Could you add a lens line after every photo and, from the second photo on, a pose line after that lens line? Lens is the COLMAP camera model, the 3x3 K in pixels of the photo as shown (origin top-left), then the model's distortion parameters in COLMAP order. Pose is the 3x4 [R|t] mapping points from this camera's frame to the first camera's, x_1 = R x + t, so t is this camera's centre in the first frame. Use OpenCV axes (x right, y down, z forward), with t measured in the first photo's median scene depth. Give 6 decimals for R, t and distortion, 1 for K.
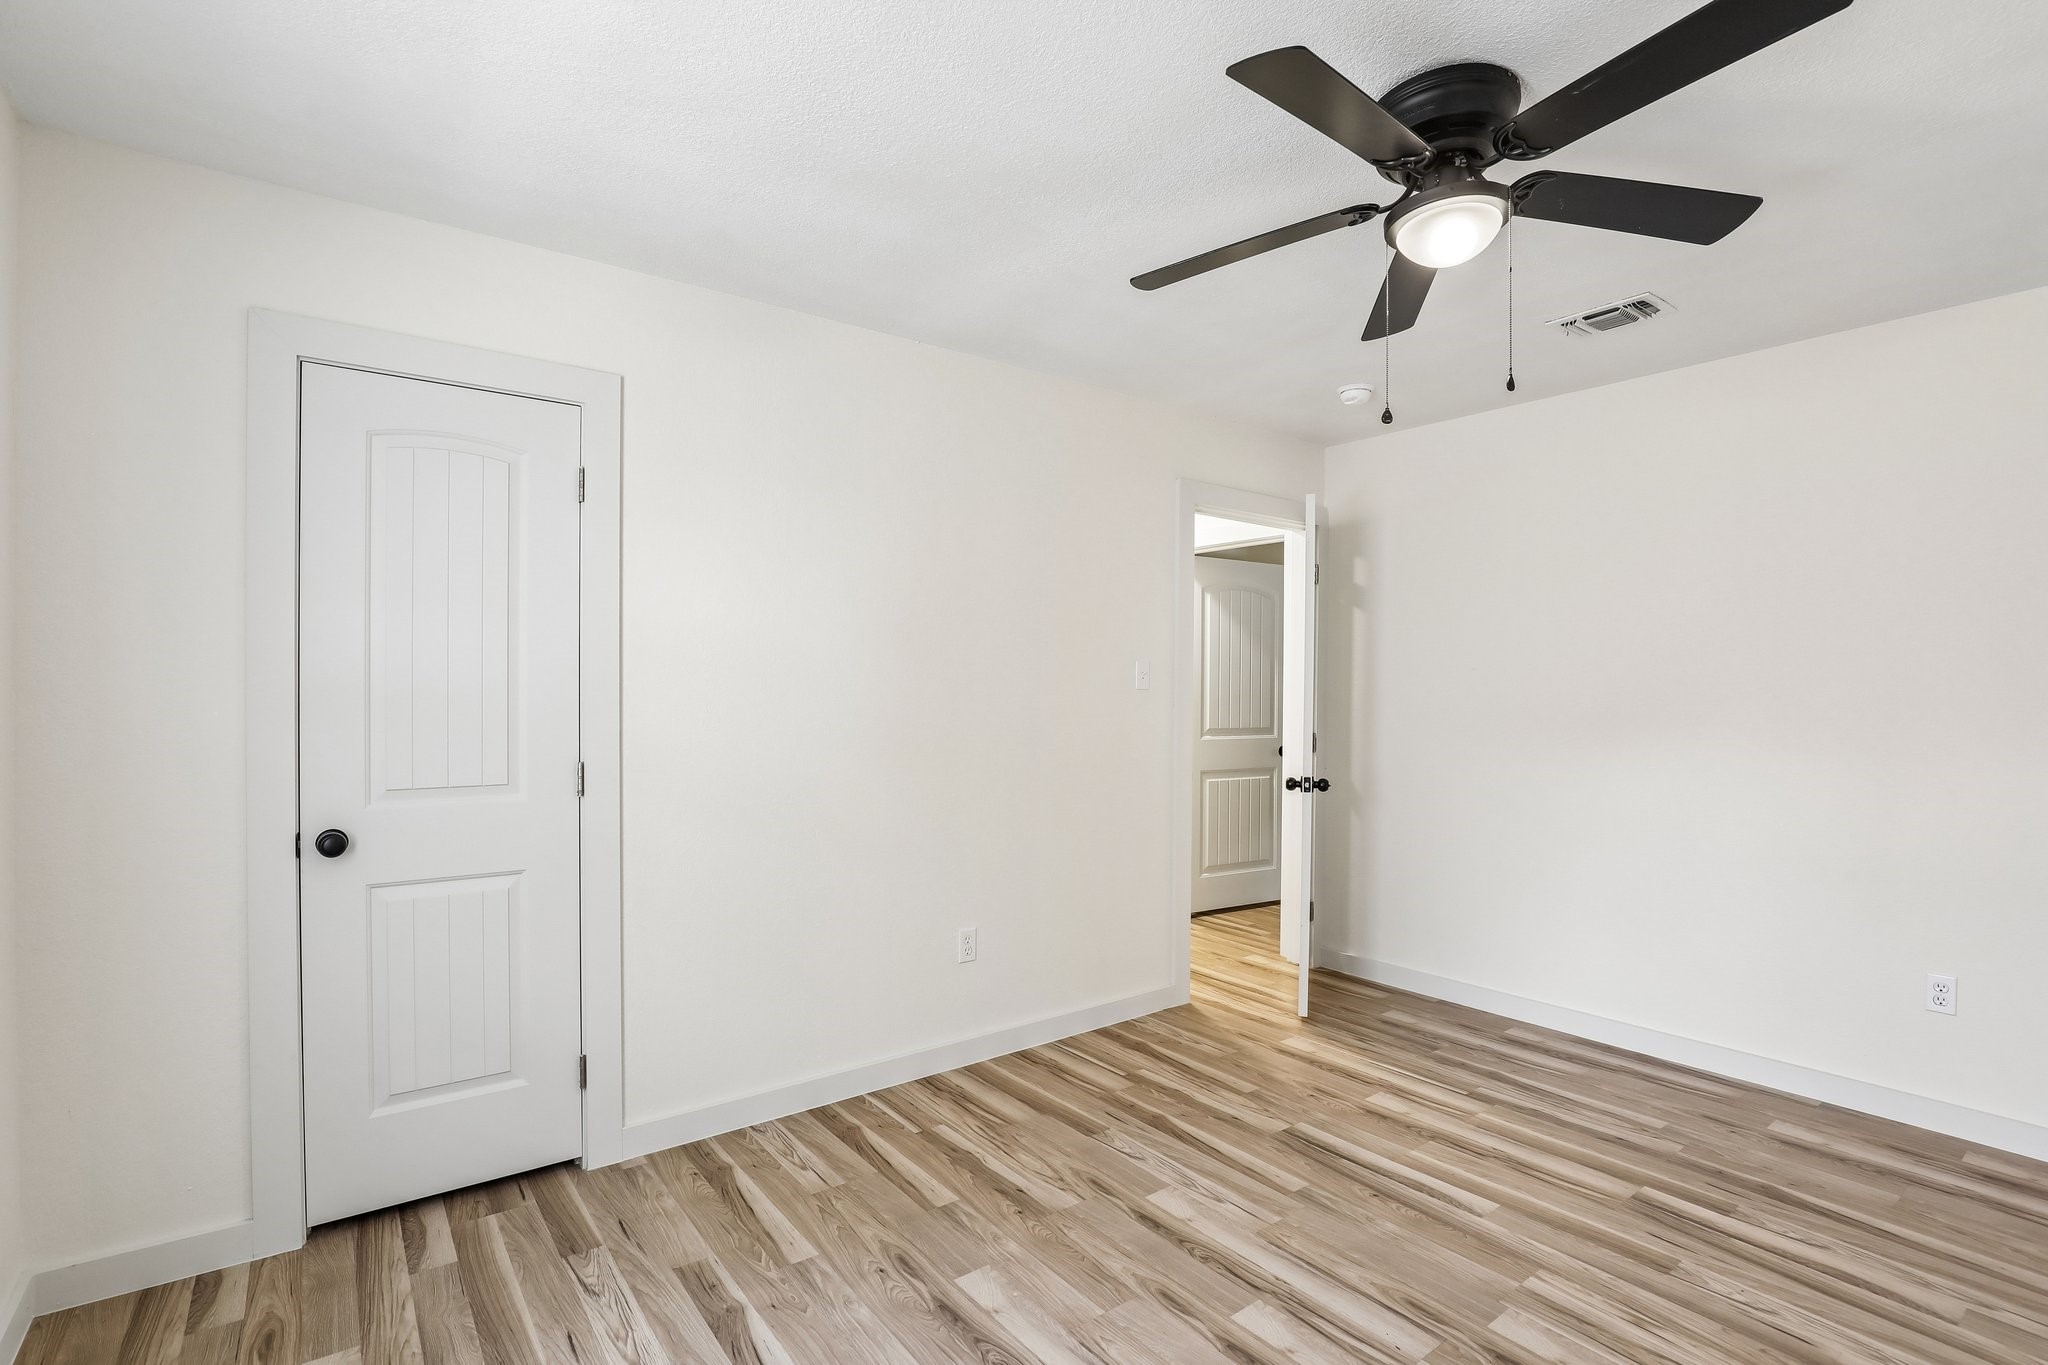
lens RADIAL K [[973.8, 0, 1023.3], [0, 973.8, 688.7], [0, 0, 1]] dist [-0.025979, 0.002791]
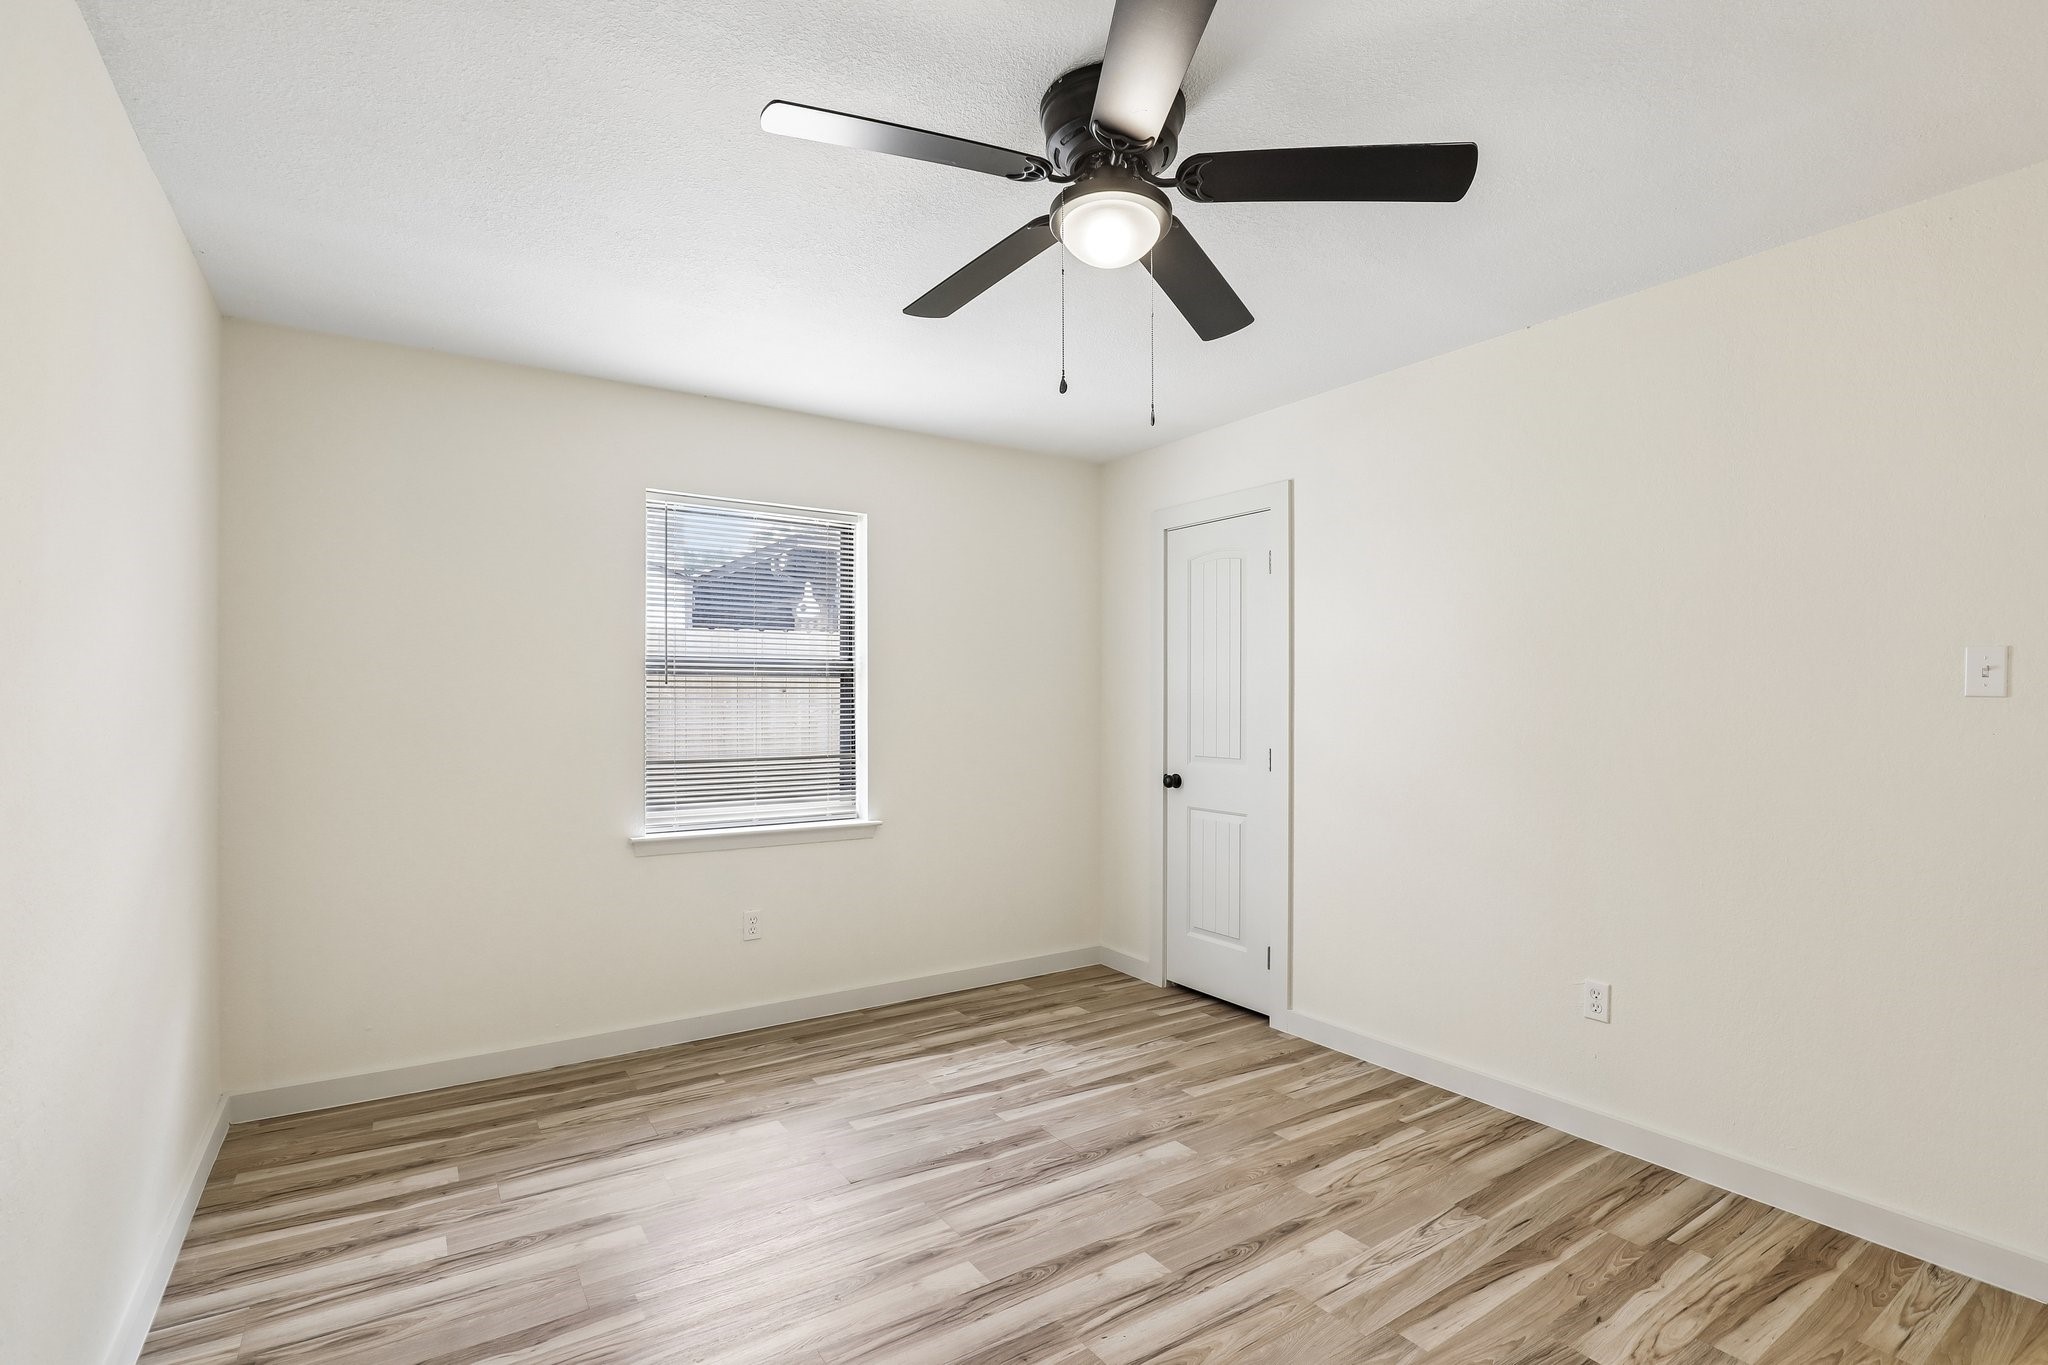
lens RADIAL K [[973.8, 0, 1025.2], [0, 973.8, 680.5], [0, 0, 1]] dist [-0.025979, 0.002791]
pose [[-0.071449, -0.025894, -0.997108, 1.052398], [-0.002232, 0.999665, -0.025801, 0.010888], [0.997442, 0.000383, -0.071483, 0.724682]]
